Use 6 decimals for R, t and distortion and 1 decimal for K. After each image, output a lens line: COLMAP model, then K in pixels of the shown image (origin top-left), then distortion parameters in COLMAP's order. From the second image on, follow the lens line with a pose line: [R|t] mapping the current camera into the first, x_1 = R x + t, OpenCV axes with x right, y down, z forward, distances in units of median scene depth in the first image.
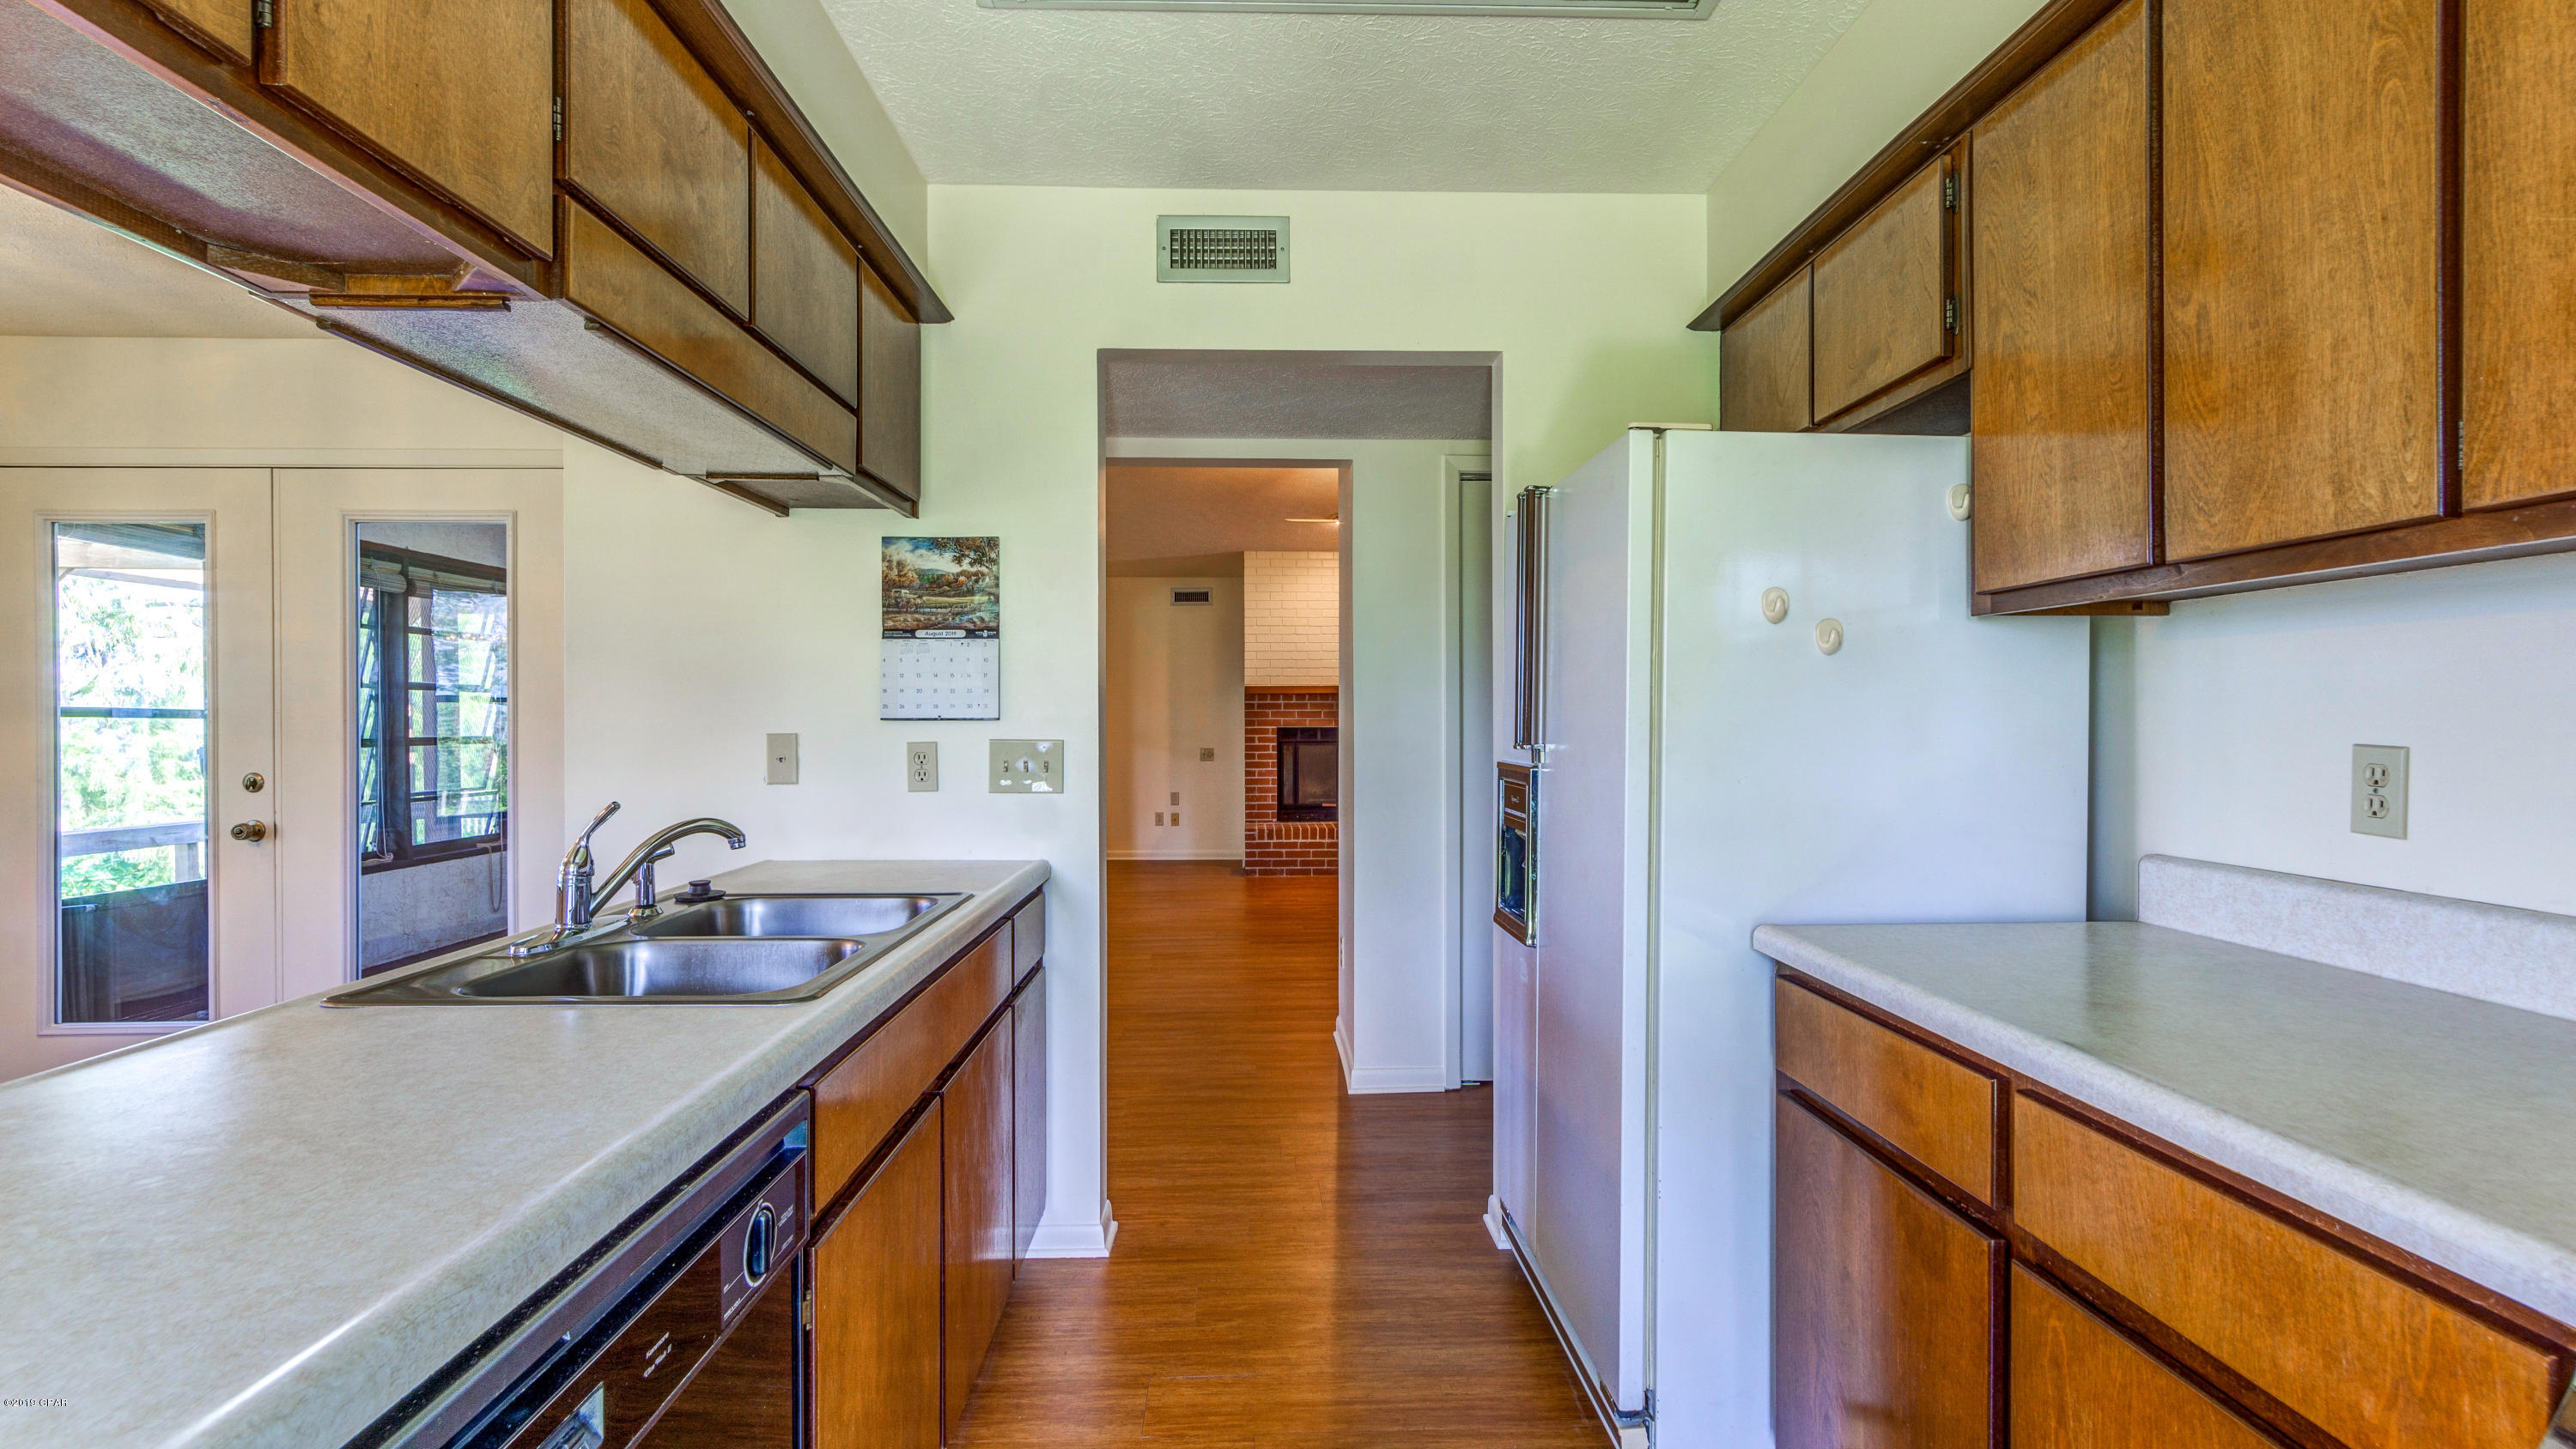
lens RADIAL K [[1137.2, 0, 1290.2], [0, 1137.2, 732.9], [0, 0, 1]] dist [-0.000176, 0.000053]
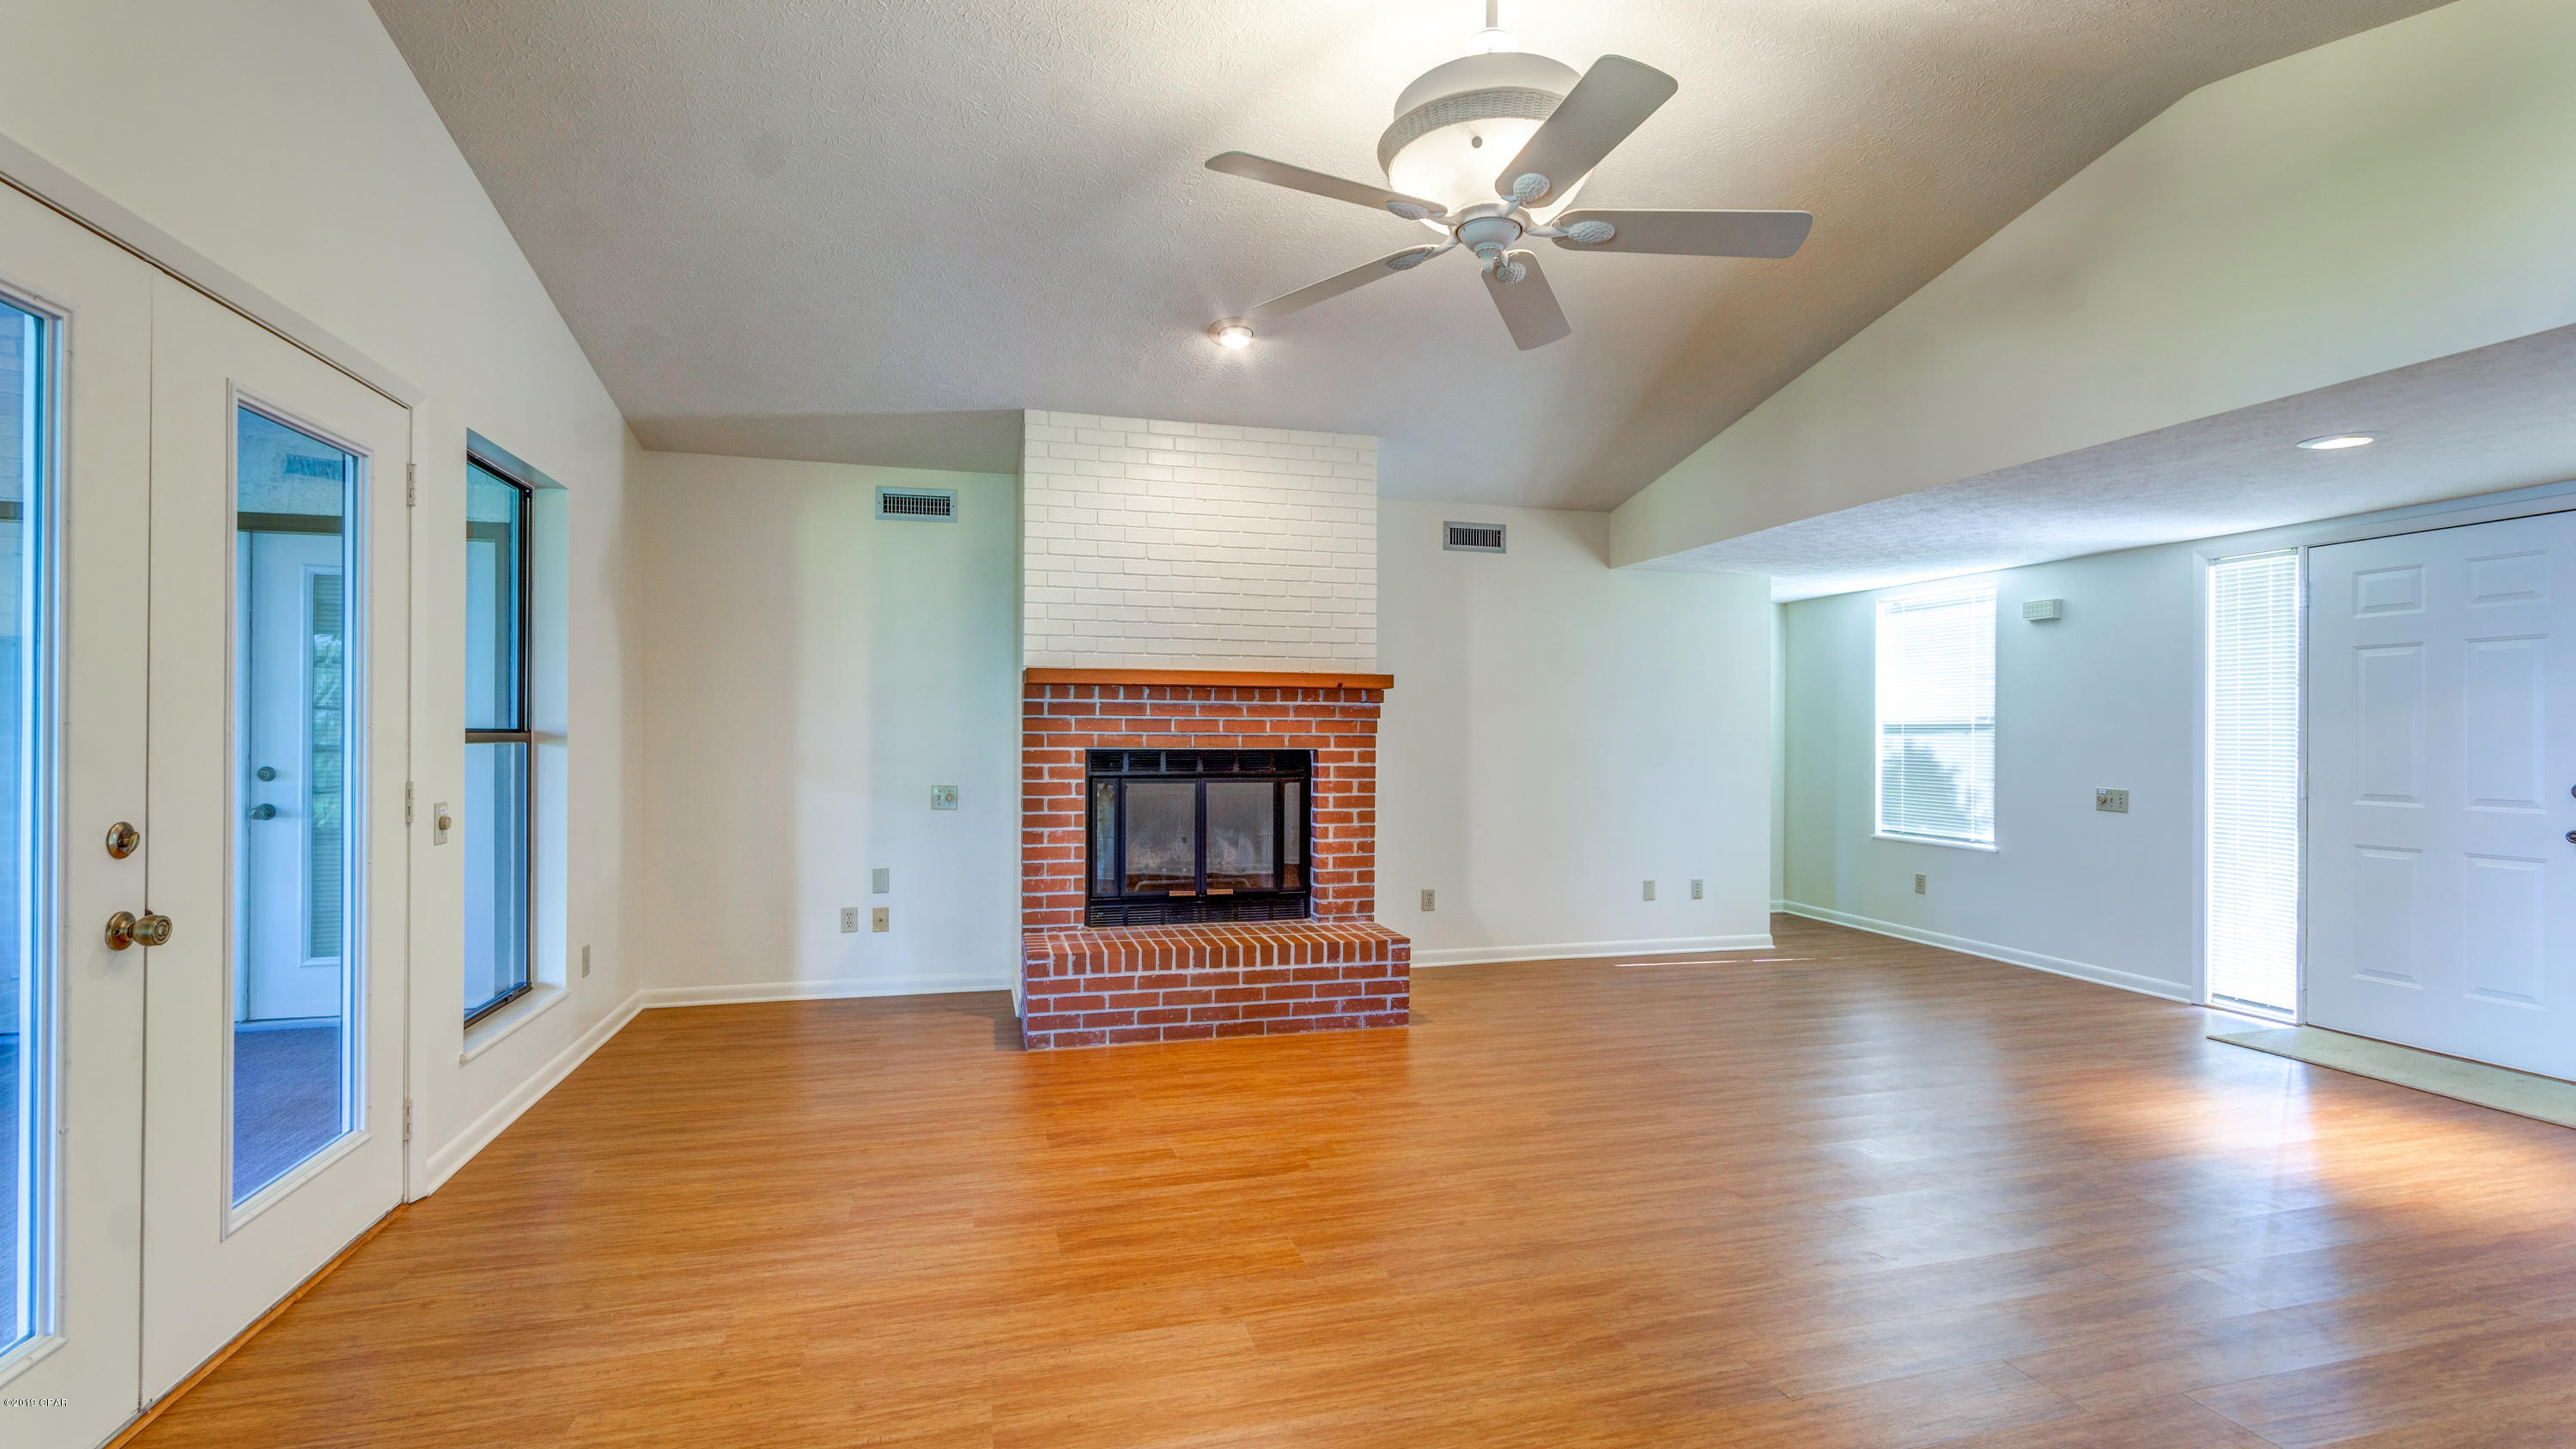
lens RADIAL K [[1137.2, 0, 1290.2], [0, 1137.2, 732.9], [0, 0, 1]] dist [-0.000176, 0.000053]
pose [[0.972035, 0.007559, 0.234715, -0.043284], [-0.005128, 0.999927, -0.010967, -0.006667], [-0.234781, 0.009457, 0.972002, 0.465732]]
